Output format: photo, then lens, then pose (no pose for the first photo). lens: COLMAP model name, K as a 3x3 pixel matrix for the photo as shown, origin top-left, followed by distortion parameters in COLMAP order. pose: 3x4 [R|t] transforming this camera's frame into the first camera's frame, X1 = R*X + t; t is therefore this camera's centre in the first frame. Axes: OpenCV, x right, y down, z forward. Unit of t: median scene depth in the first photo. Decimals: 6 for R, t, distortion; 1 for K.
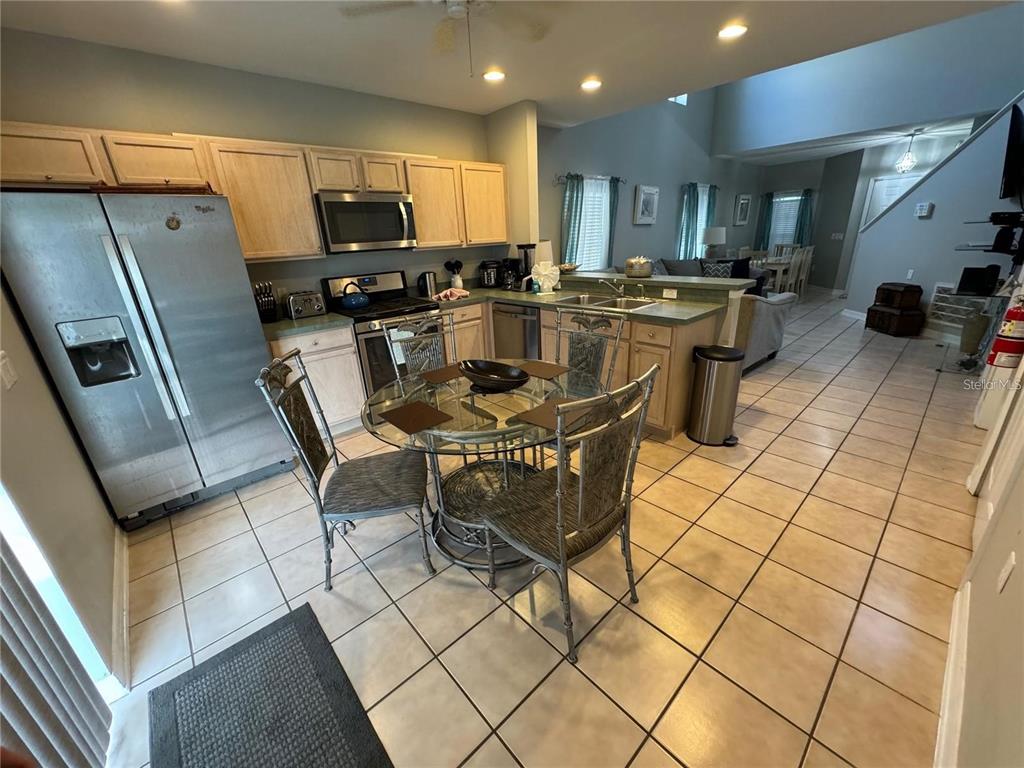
lens RADIAL K [[407.3, 0, 510.0], [0, 407.3, 385.1], [0, 0, 1]] dist [-0.000676, 0.000147]
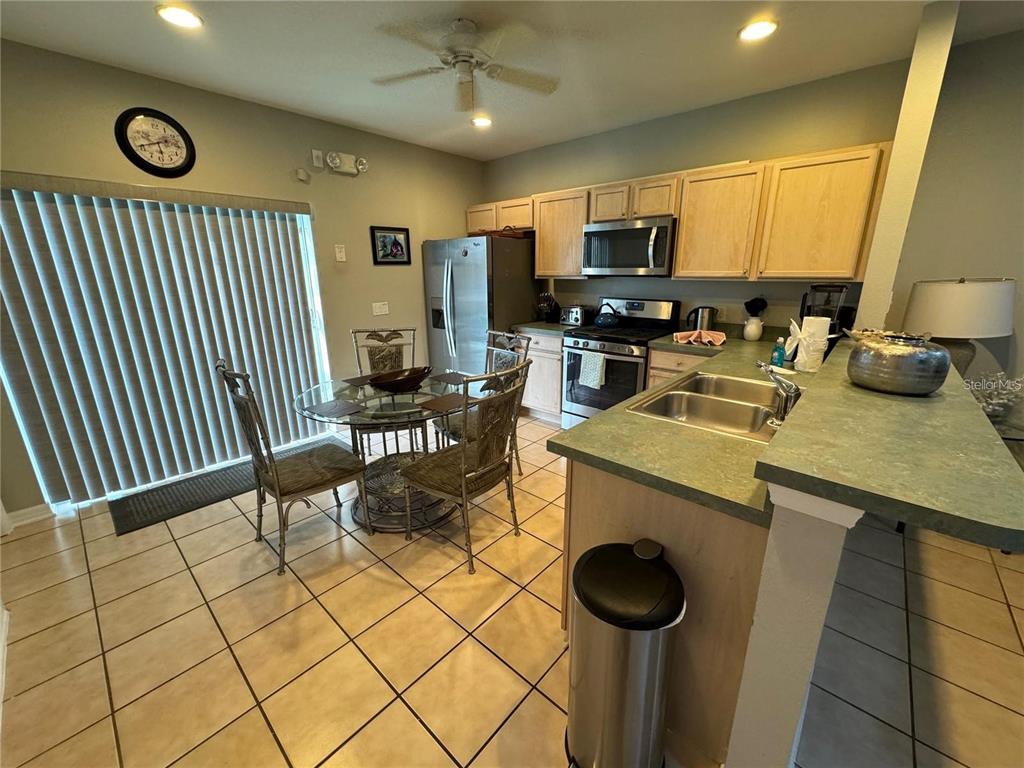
lens RADIAL K [[407.3, 0, 510.1], [0, 407.3, 383.0], [0, 0, 1]] dist [-0.000676, 0.000147]
pose [[0.103936, 0.310787, -0.944780, 0.641555], [-0.346277, 0.901799, 0.258554, -0.244695], [0.932357, 0.300283, 0.201348, 0.590742]]
